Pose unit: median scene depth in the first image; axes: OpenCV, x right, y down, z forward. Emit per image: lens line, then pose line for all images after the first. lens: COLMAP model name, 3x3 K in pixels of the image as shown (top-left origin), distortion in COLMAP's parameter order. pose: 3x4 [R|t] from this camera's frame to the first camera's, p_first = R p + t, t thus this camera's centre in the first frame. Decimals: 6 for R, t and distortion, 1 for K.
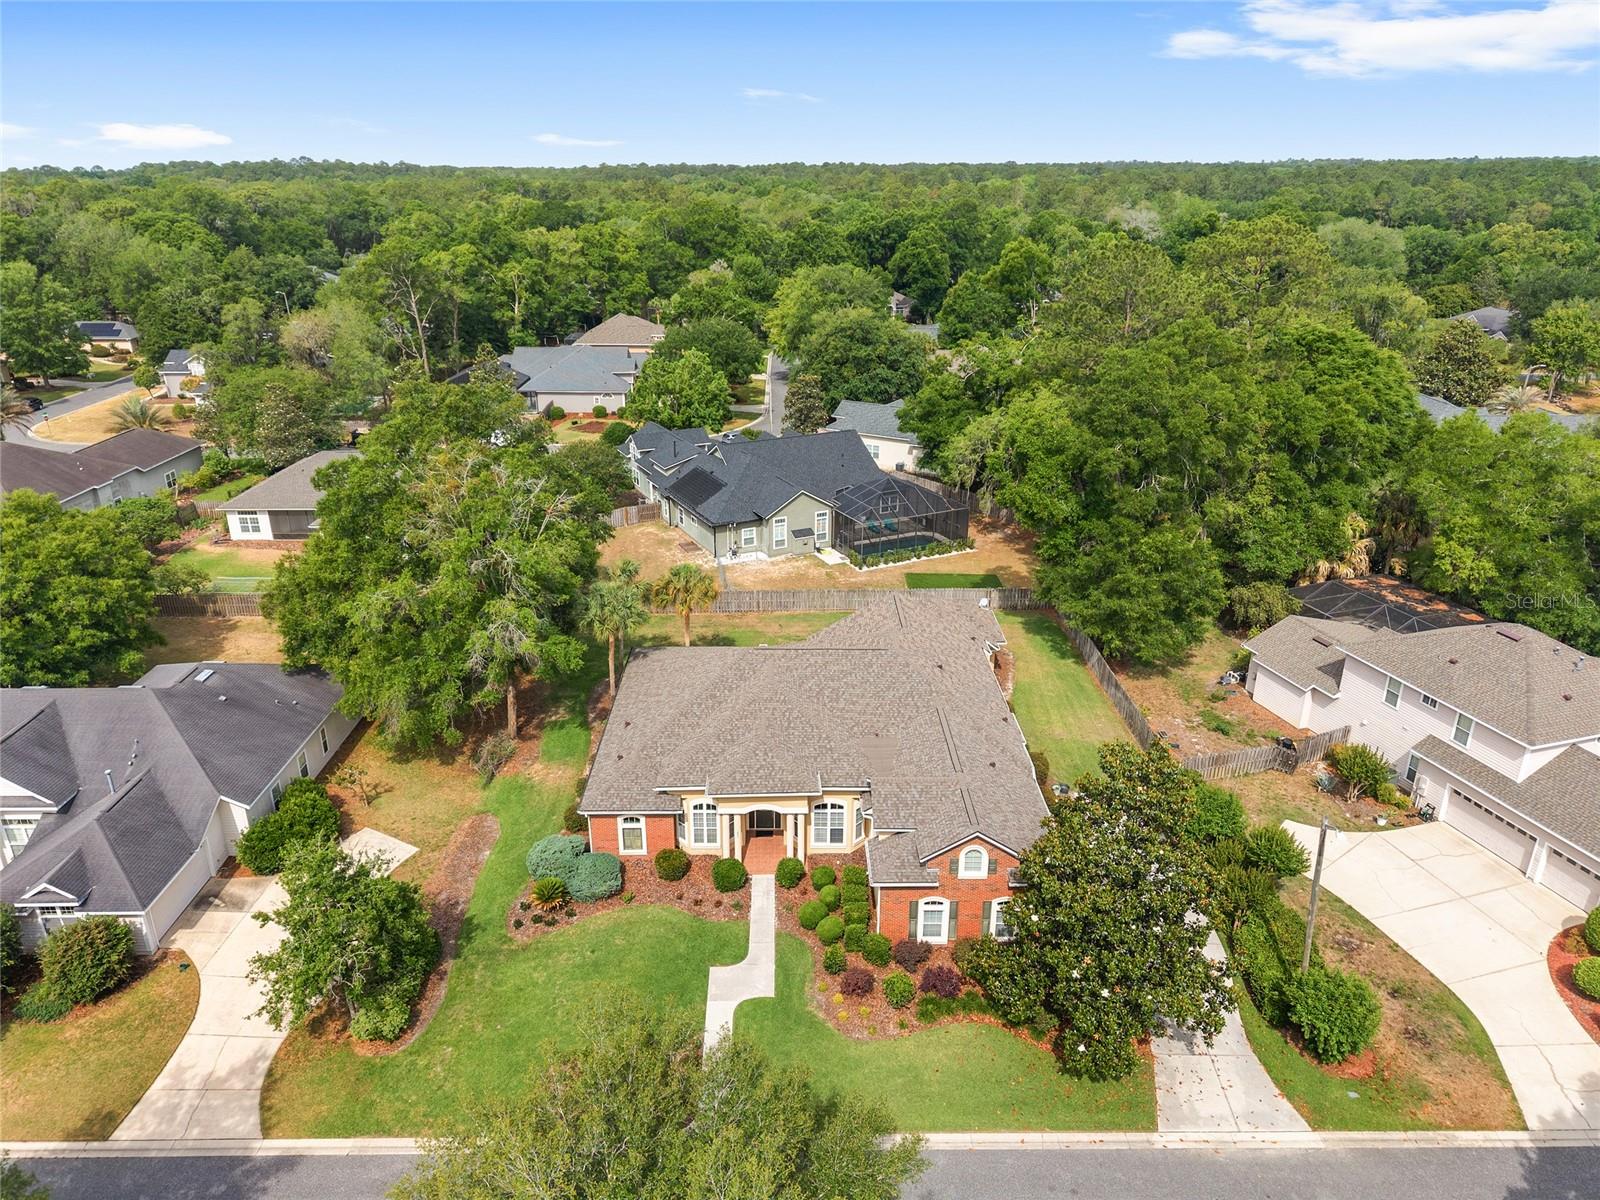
lens RADIAL K [[1060.5, 0, 790.0], [0, 1060.5, 600.8], [0, 0, 1]] dist [0.020526, -0.002520]
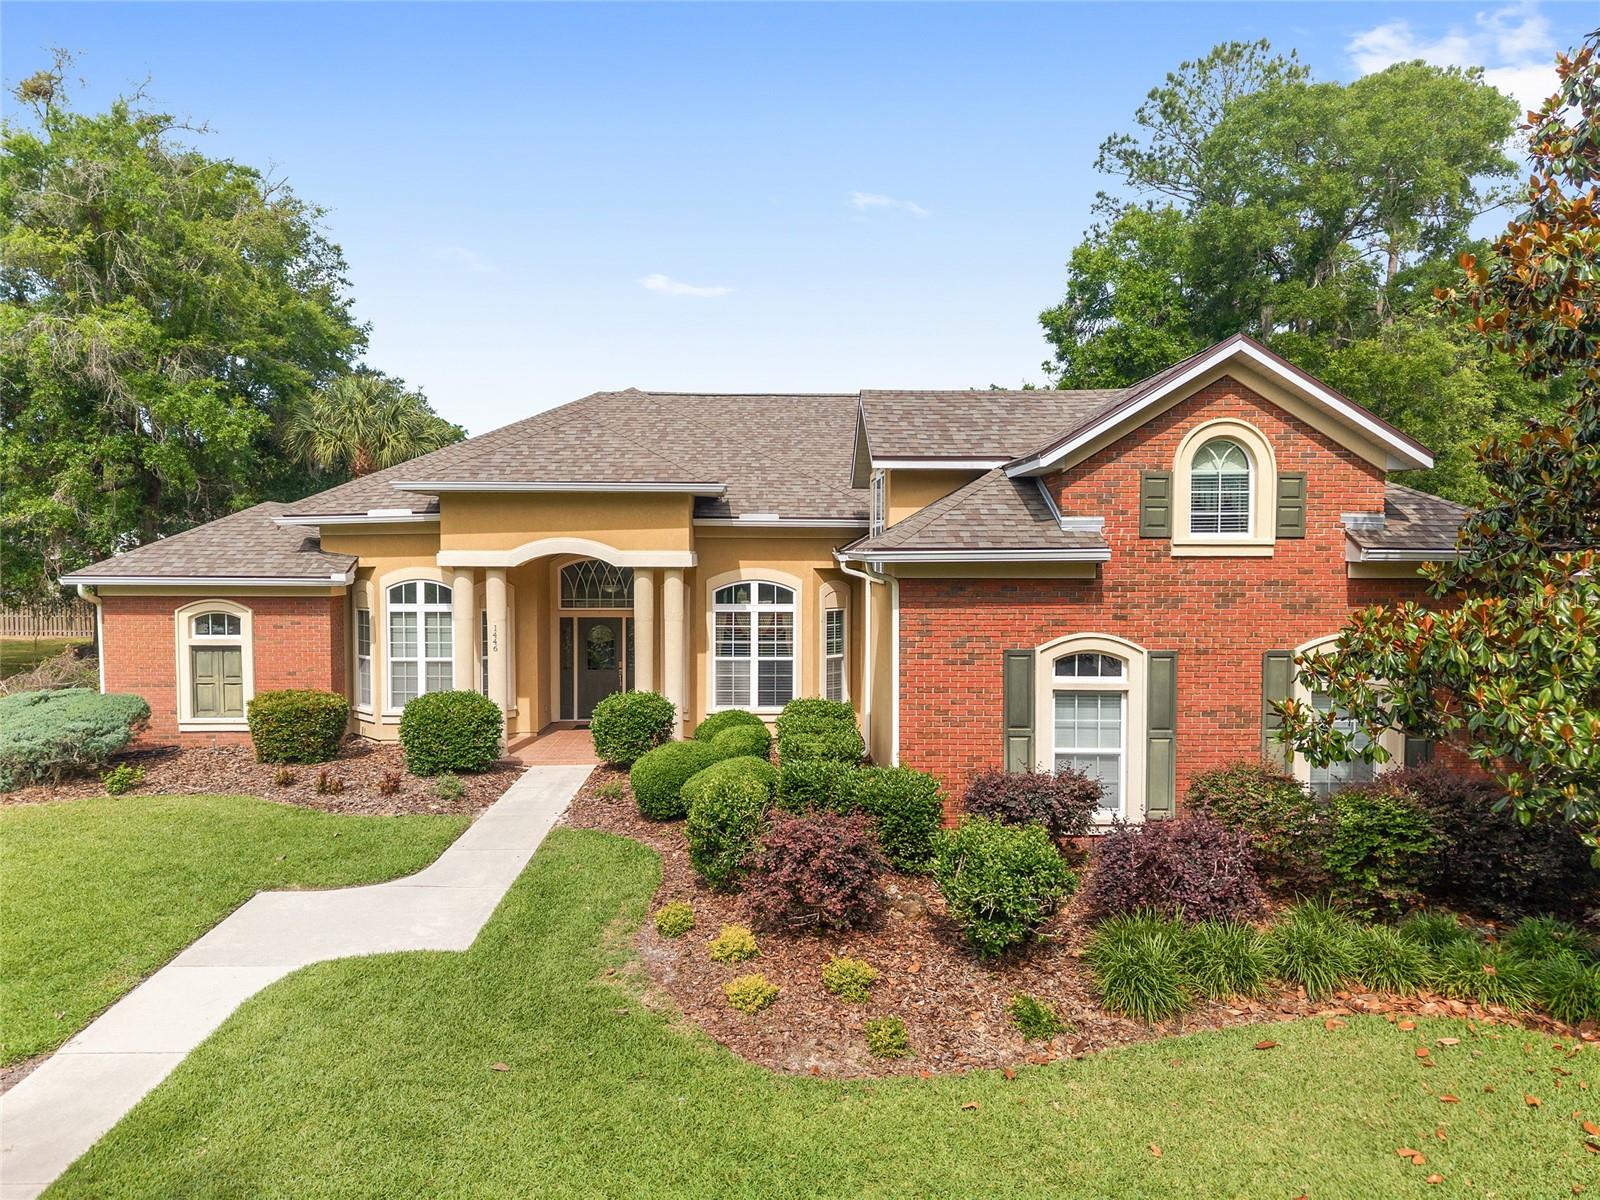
lens RADIAL K [[1083.4, 0, 792.4], [0, 1083.4, 580.5], [0, 0, 1]] dist [0.036443, -0.042078]
pose [[0.999919, 0.007522, 0.010241, 0.047275], [-0.003509, 0.938064, -0.346445, 0.329169], [-0.012212, 0.346381, 0.938015, 0.649976]]
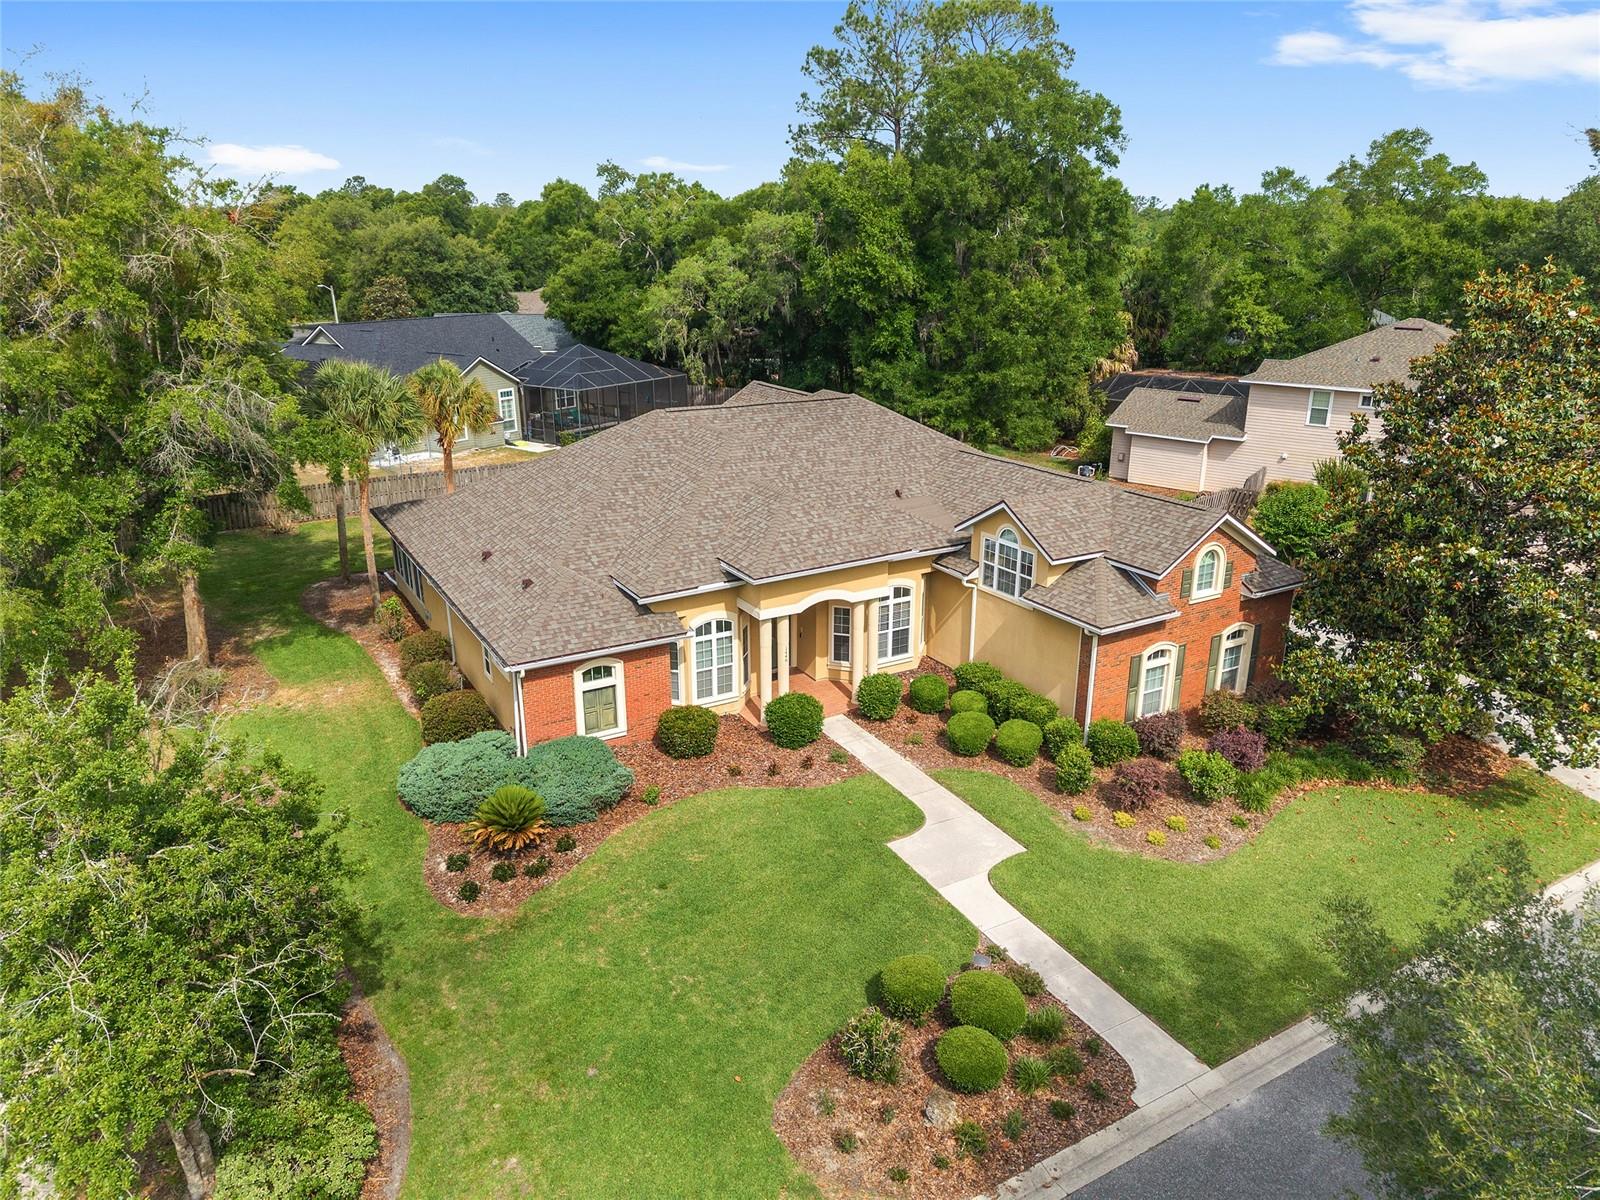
lens RADIAL K [[1060.5, 0, 790.0], [0, 1060.5, 600.8], [0, 0, 1]] dist [0.020526, -0.002520]
pose [[0.871481, -0.158068, 0.464258, -0.315846], [0.181532, 0.983367, -0.005951, 0.195176], [-0.455595, 0.089464, 0.885680, 0.478884]]
